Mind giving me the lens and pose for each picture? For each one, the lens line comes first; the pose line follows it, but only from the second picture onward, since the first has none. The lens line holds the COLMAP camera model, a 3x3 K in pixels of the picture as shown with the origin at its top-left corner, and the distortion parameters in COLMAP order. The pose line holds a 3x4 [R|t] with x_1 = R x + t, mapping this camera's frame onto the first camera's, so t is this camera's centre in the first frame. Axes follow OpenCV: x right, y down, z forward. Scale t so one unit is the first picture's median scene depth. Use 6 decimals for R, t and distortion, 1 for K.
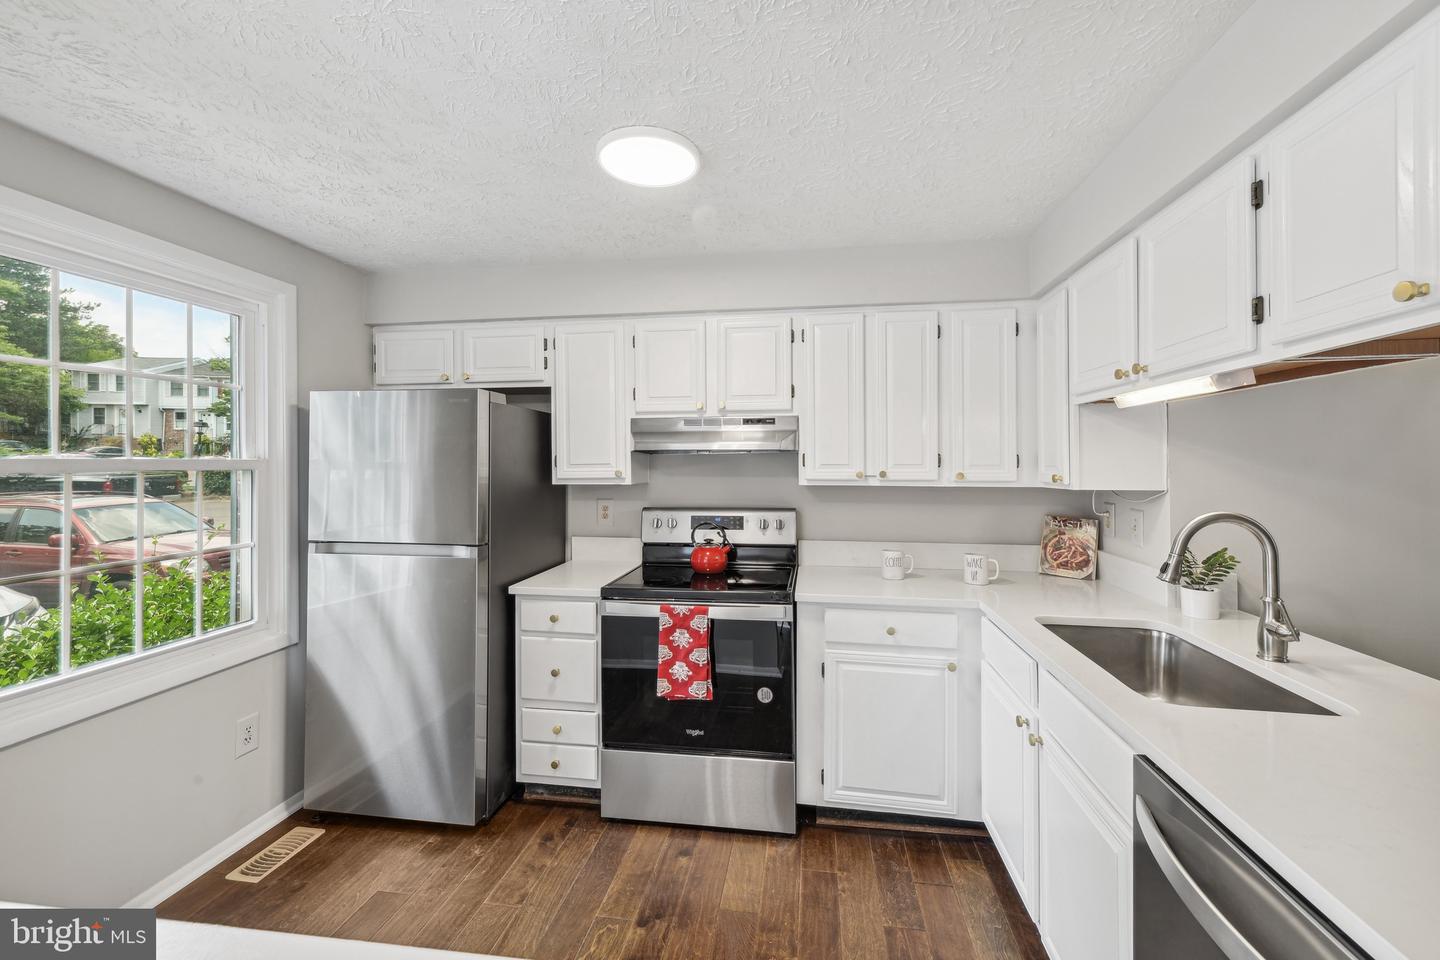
lens RADIAL K [[585.1, 0, 718.7], [0, 585.1, 455.6], [0, 0, 1]] dist [0.007474, -0.001617]
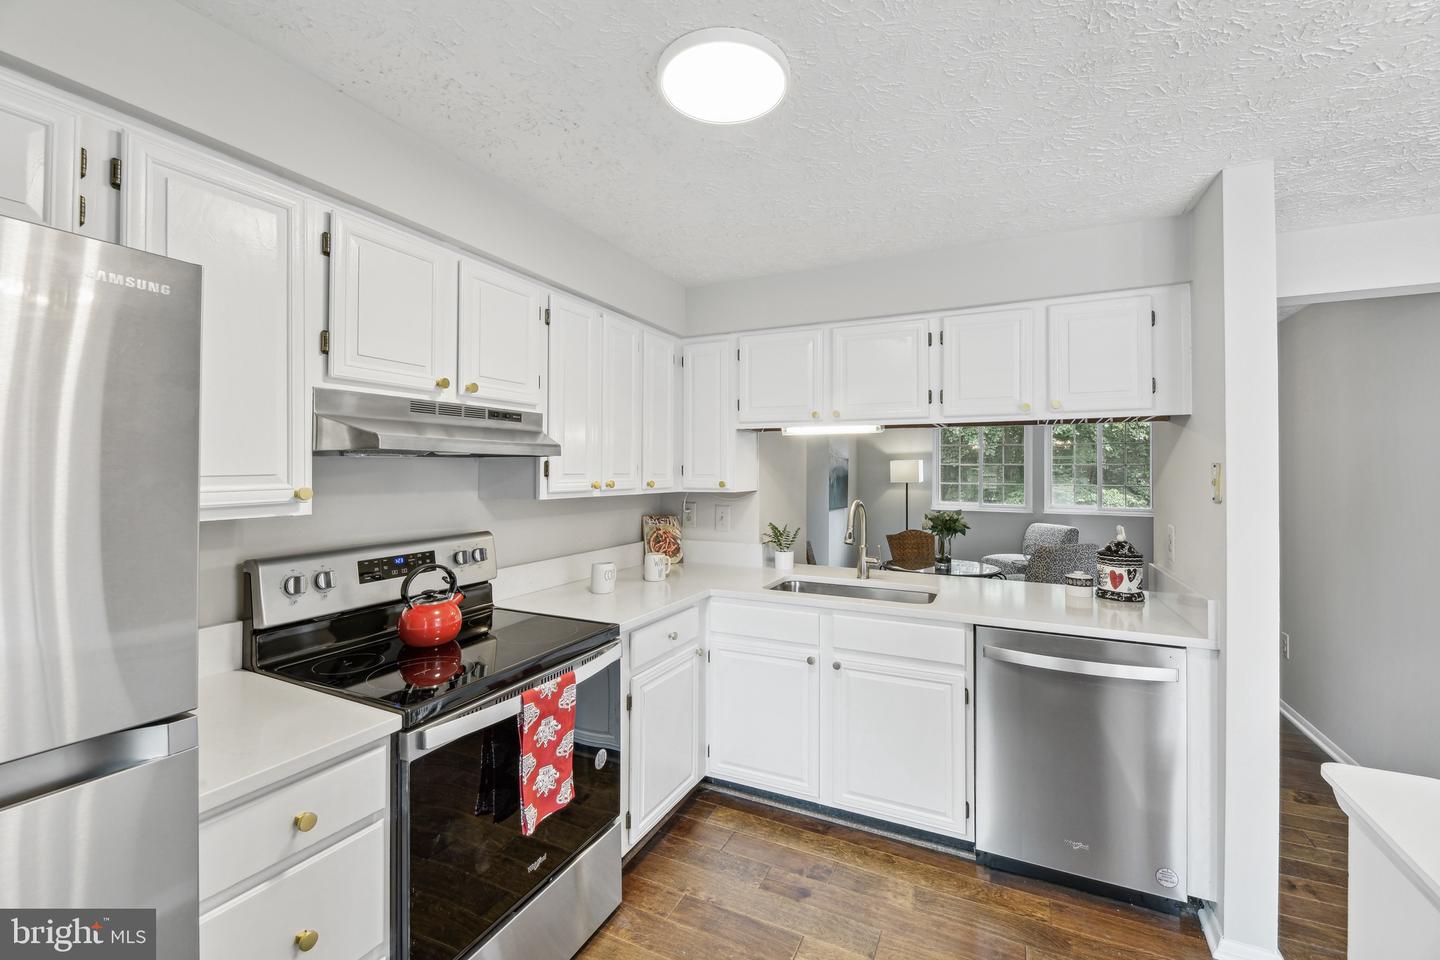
lens RADIAL K [[585.1, 0, 732.5], [0, 585.1, 466.8], [0, 0, 1]] dist [0.007474, -0.001617]
pose [[0.277365, 0.008946, 0.960723, -0.655520], [-0.014920, 0.999876, -0.005003, 0.005806], [-0.960649, -0.012946, 0.277464, 0.604329]]
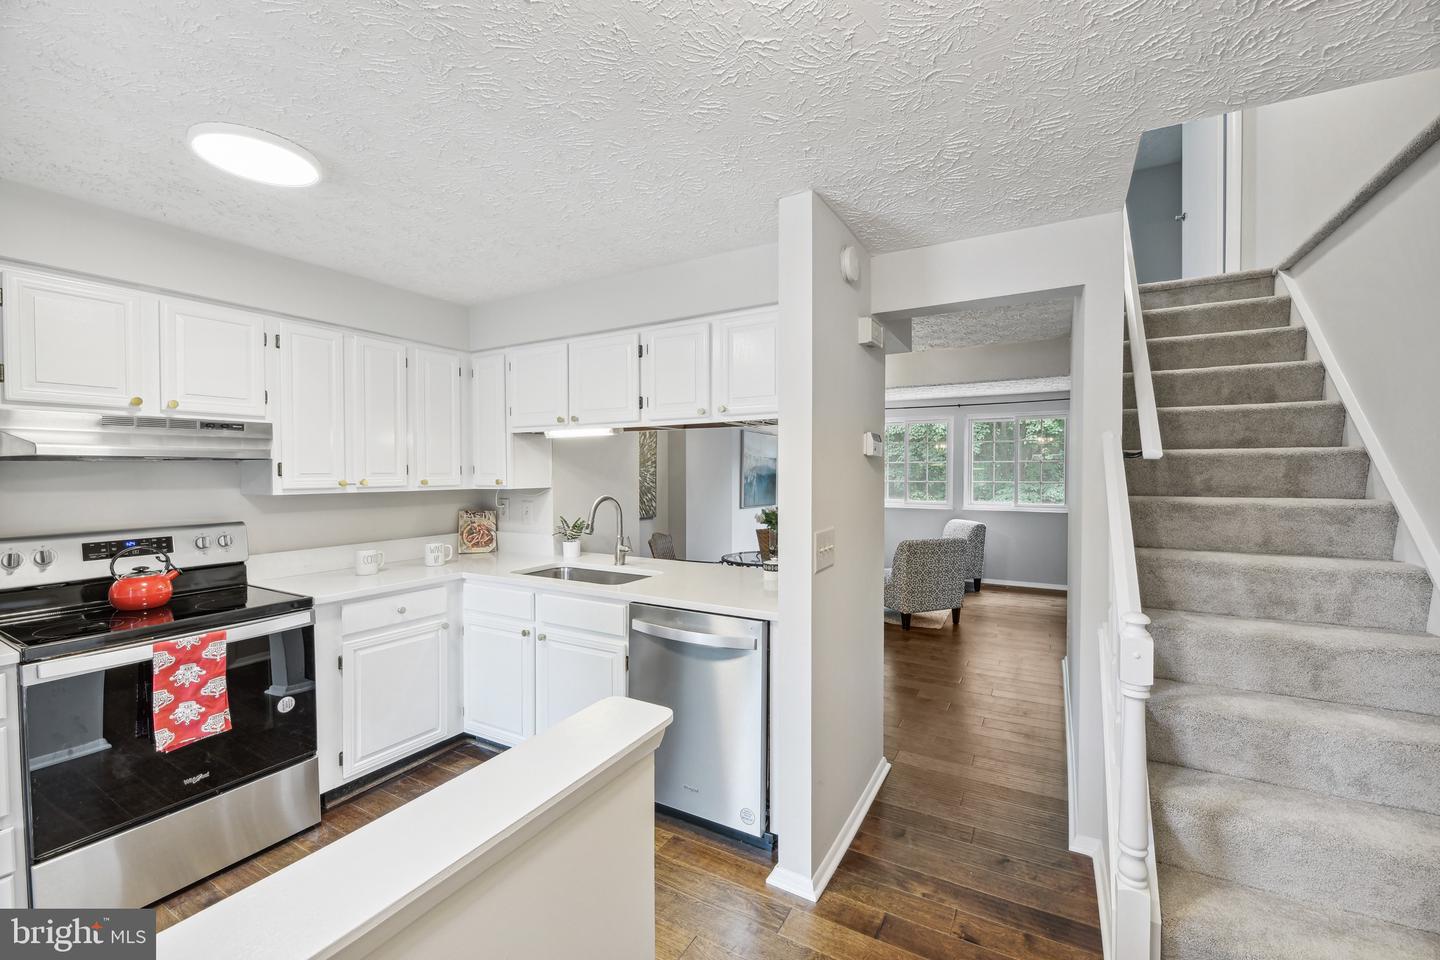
lens RADIAL K [[585.1, 0, 726.1], [0, 585.1, 479.9], [0, 0, 1]] dist [0.007474, -0.001617]
pose [[0.346131, -0.016097, 0.938048, -0.597201], [-0.007628, 0.999771, 0.019970, -0.000130], [-0.938155, -0.014067, 0.345929, -0.046364]]
